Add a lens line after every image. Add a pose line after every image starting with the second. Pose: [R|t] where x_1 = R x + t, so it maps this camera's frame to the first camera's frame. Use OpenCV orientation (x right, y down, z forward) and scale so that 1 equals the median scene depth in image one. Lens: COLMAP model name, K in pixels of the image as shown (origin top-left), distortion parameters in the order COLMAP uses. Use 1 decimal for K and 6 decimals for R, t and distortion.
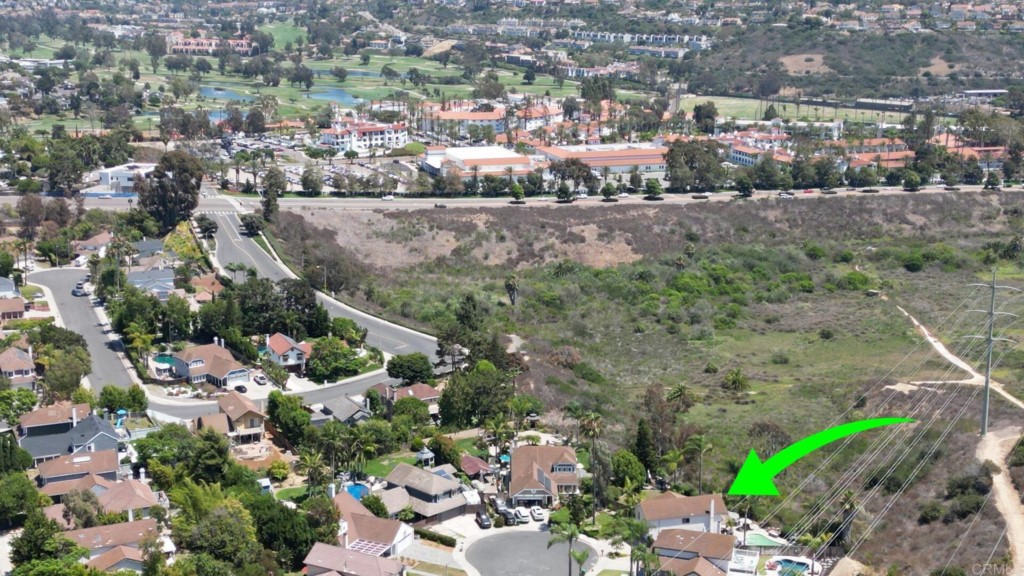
lens RADIAL K [[1427.8, 0, 512.0], [0, 1427.8, 288.0], [0, 0, 1]] dist [0.195423, -0.622563]
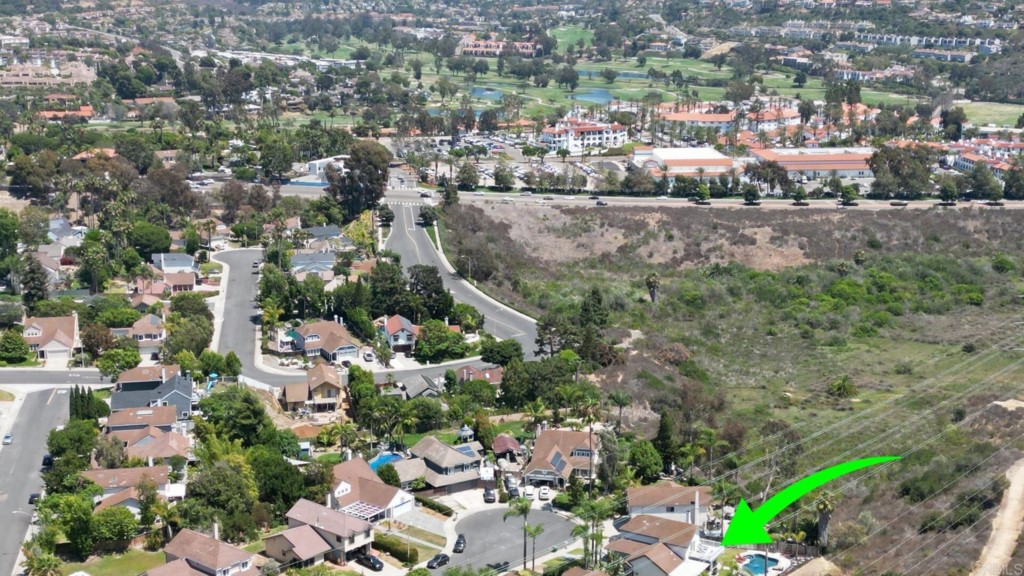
lens RADIAL K [[1427.8, 0, 512.0], [0, 1427.8, 288.0], [0, 0, 1]] dist [0.195423, -0.622563]
pose [[0.974894, 0.046322, -0.217796, 0.103063], [-0.046732, 0.998902, 0.003271, 0.002697], [0.217709, 0.006989, 0.975989, -0.012086]]
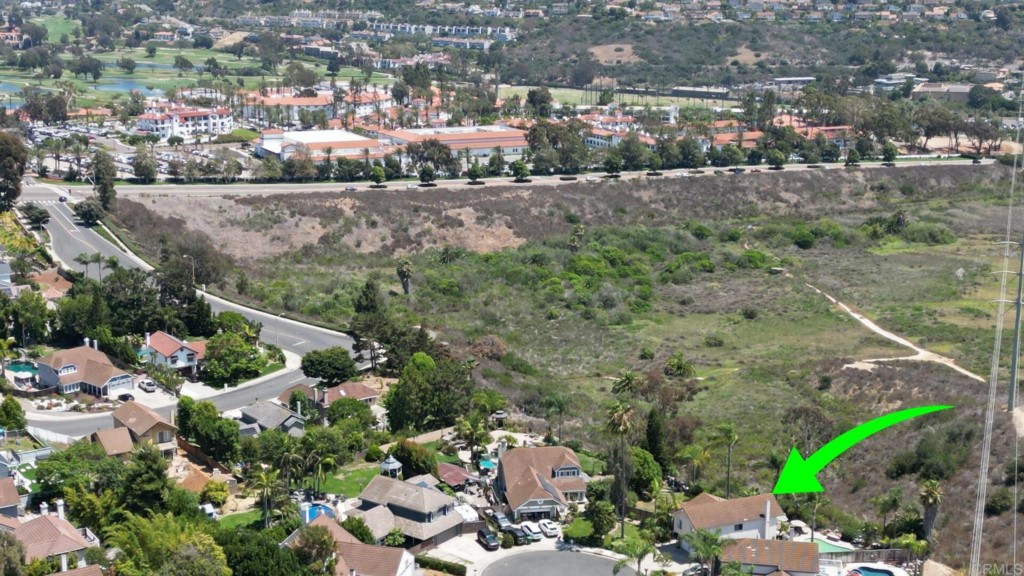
lens RADIAL K [[1427.8, 0, 512.0], [0, 1427.8, 288.0], [0, 0, 1]] dist [0.195423, -0.622563]
pose [[0.987246, -0.030812, 0.156191, -0.061326], [0.031263, 0.999511, -0.000432, 0.008768], [-0.156102, 0.005309, 0.987727, 0.088358]]
